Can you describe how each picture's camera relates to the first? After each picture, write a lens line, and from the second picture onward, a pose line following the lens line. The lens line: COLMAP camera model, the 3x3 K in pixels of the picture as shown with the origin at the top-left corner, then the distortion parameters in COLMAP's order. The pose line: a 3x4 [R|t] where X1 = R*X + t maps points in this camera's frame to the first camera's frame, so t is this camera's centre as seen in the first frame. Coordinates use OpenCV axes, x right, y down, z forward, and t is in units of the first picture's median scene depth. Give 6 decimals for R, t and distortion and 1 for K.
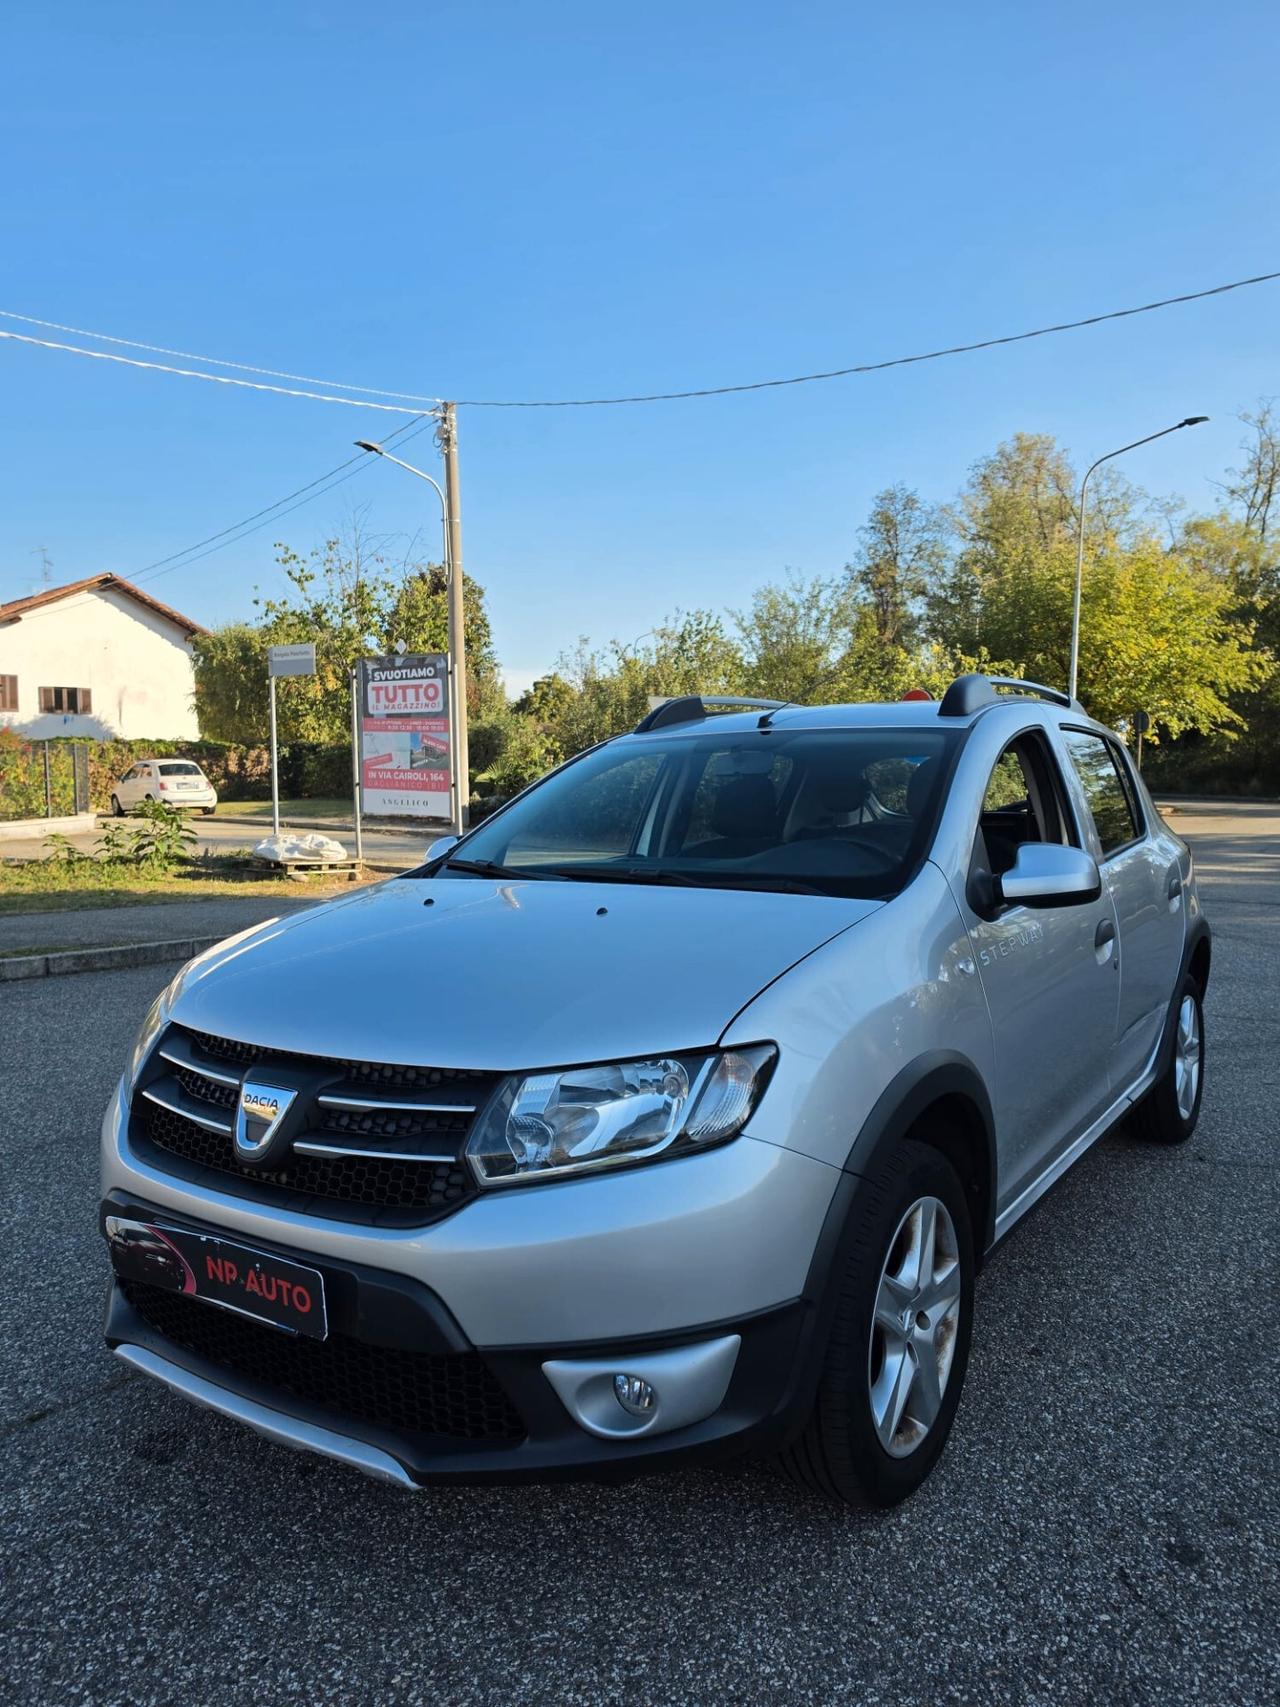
lens RADIAL K [[1179.5, 0, 642.3], [0, 1179.5, 902.2], [0, 0, 1]] dist [0.037148, -0.027830]
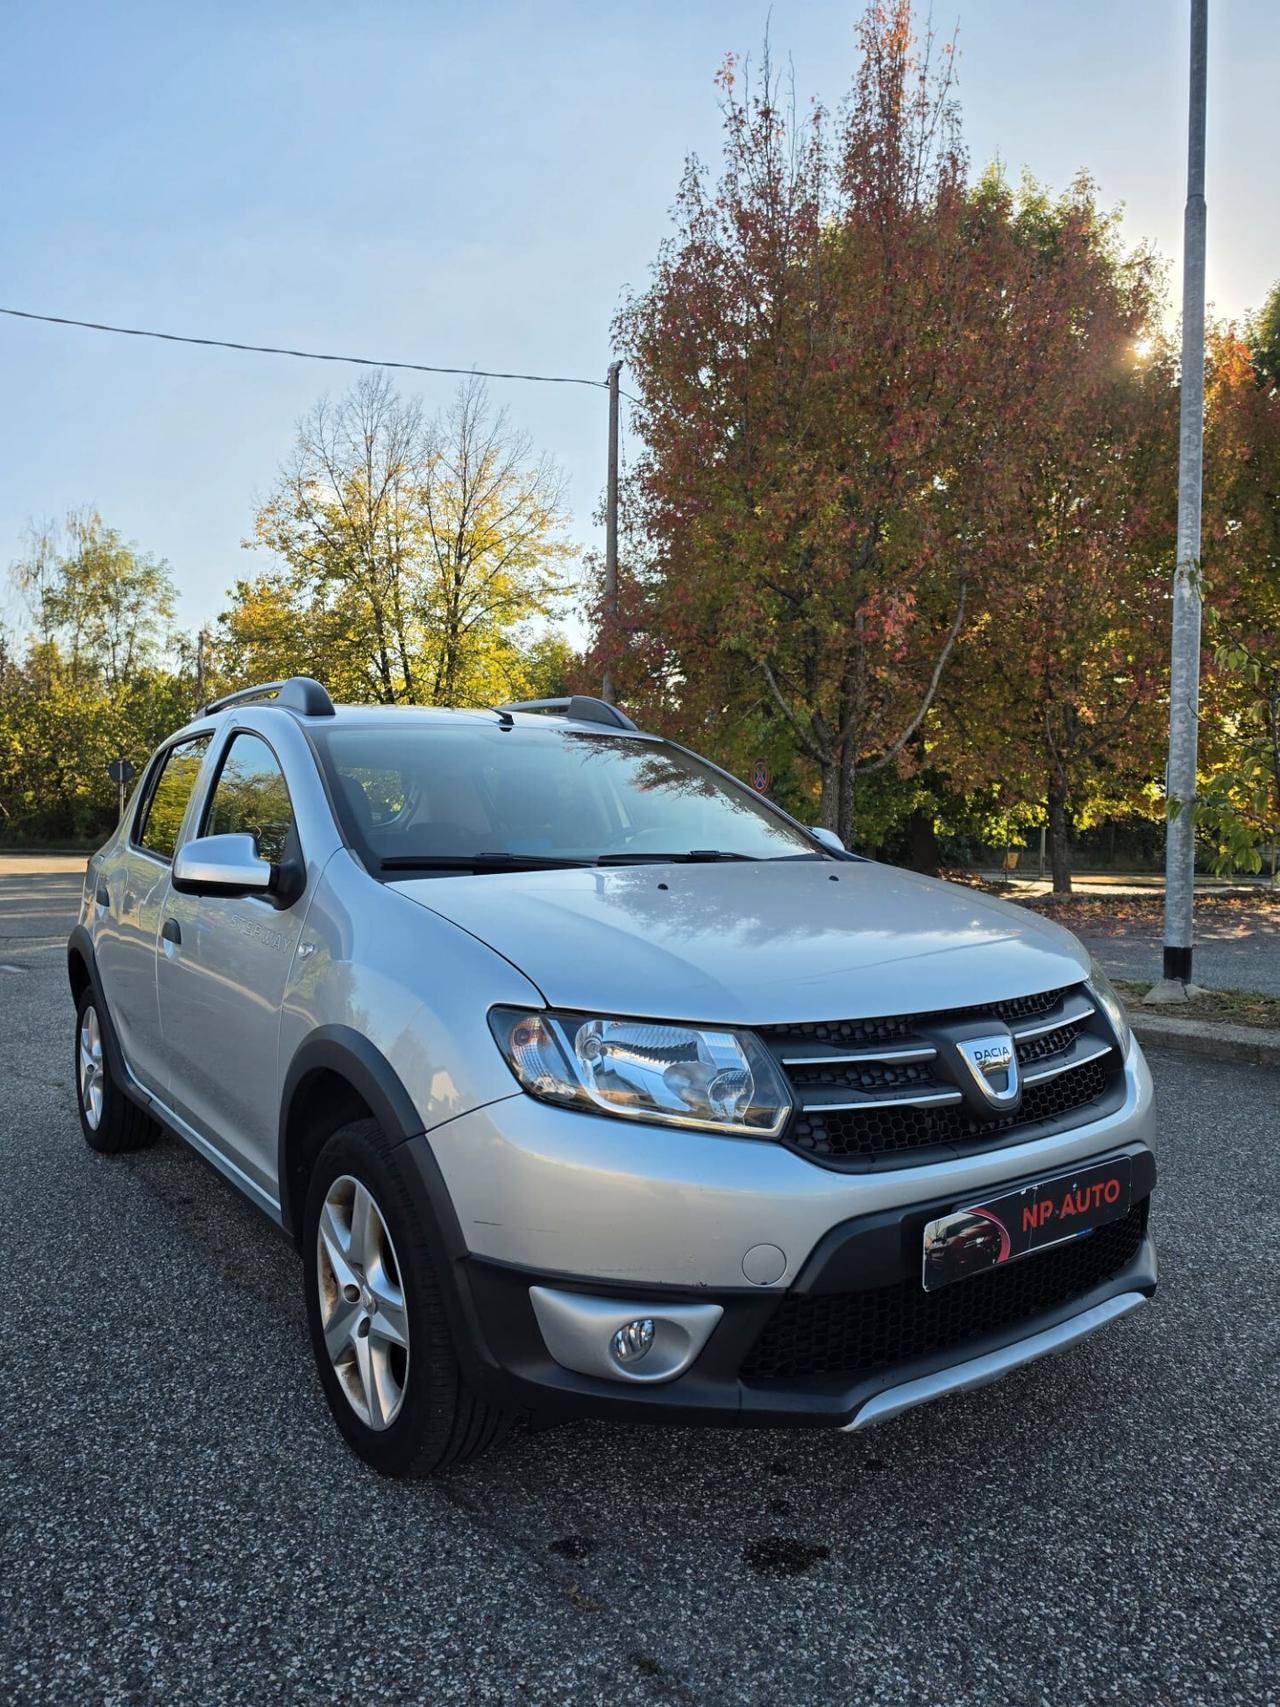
lens RADIAL K [[1181.9, 0, 656.3], [0, 1181.9, 905.5], [0, 0, 1]] dist [0.059138, -0.072486]
pose [[0.333349, -0.052219, 0.941356, -1.075290], [0.085148, 0.996052, 0.025101, -0.006964], [-0.938951, 0.071787, 0.336479, 0.715388]]
